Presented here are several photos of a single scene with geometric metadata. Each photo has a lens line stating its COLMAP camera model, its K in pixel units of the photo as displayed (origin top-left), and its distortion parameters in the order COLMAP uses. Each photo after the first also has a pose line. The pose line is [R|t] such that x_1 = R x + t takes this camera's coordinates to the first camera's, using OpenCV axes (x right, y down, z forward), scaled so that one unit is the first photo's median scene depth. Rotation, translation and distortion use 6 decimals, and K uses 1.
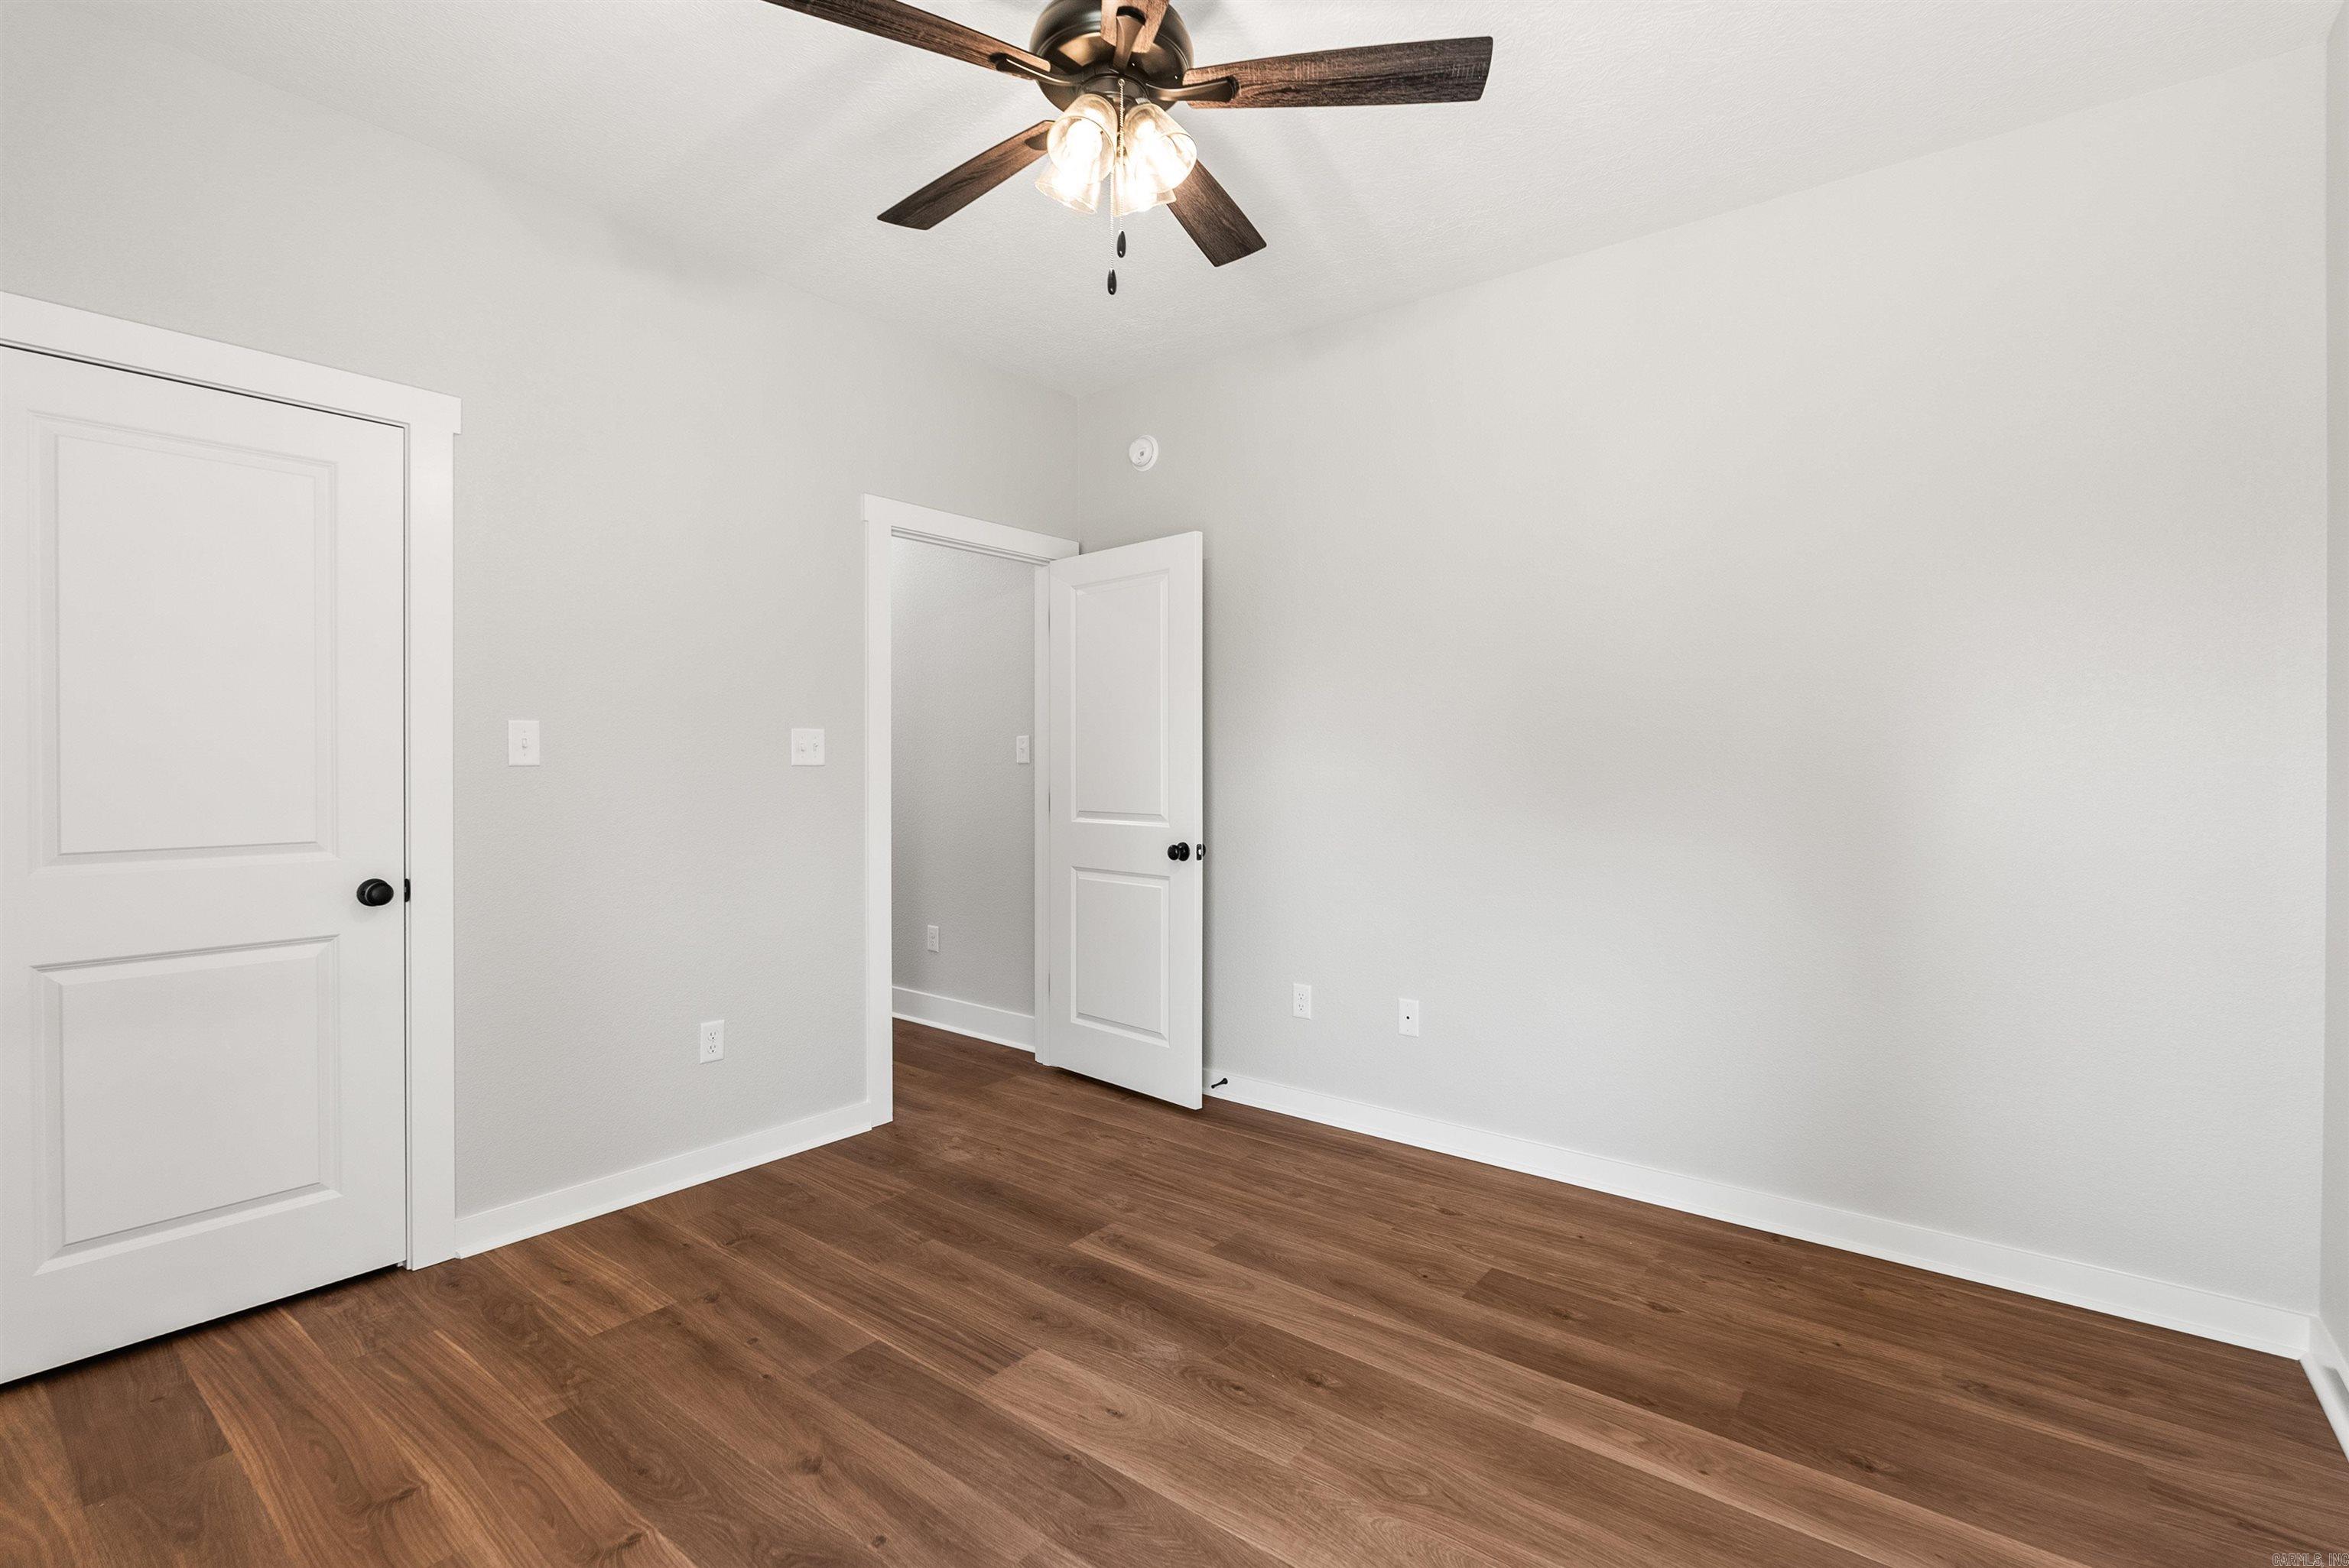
lens RADIAL K [[1073.9, 0, 1180.3], [0, 1073.9, 776.4], [0, 0, 1]] dist [-0.006475, 0.000324]
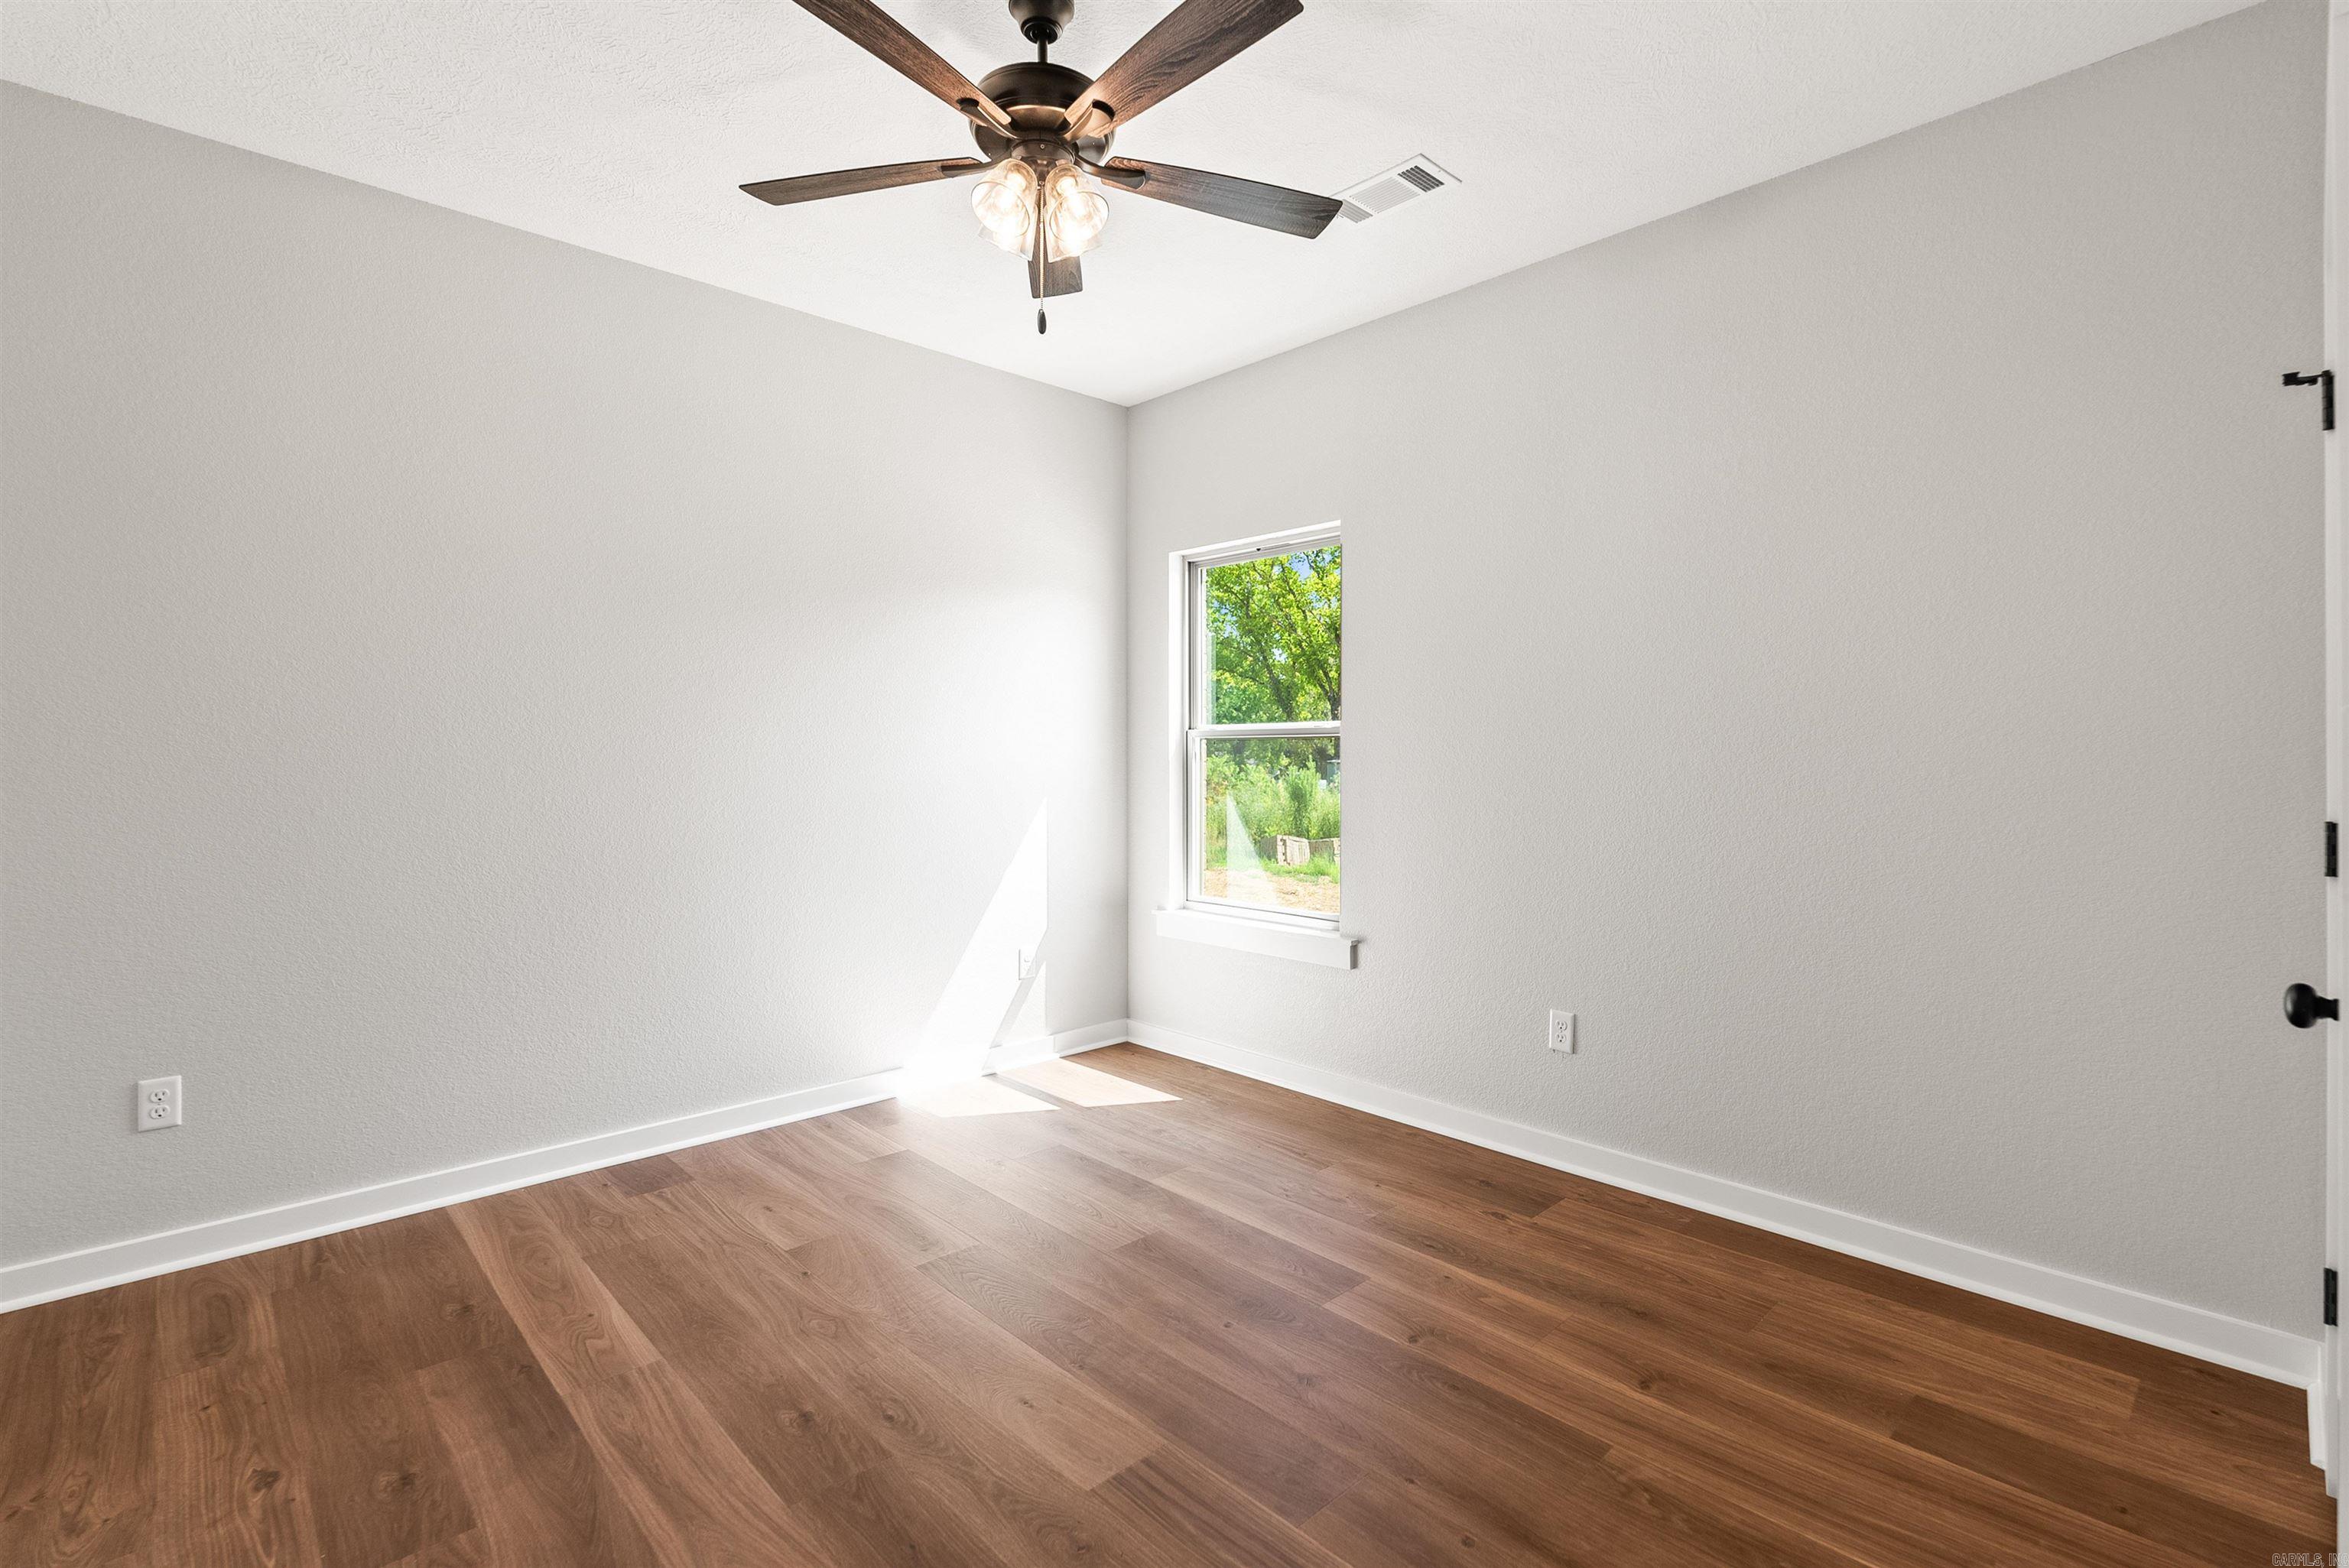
lens RADIAL K [[1073.9, 0, 1175.0], [0, 1073.9, 774.8], [0, 0, 1]] dist [-0.006475, 0.000324]
pose [[-0.989842, -0.005179, 0.142074, -0.328635], [-0.001580, 0.999675, 0.025429, -0.017785], [-0.142160, 0.024946, -0.989529, 1.900354]]
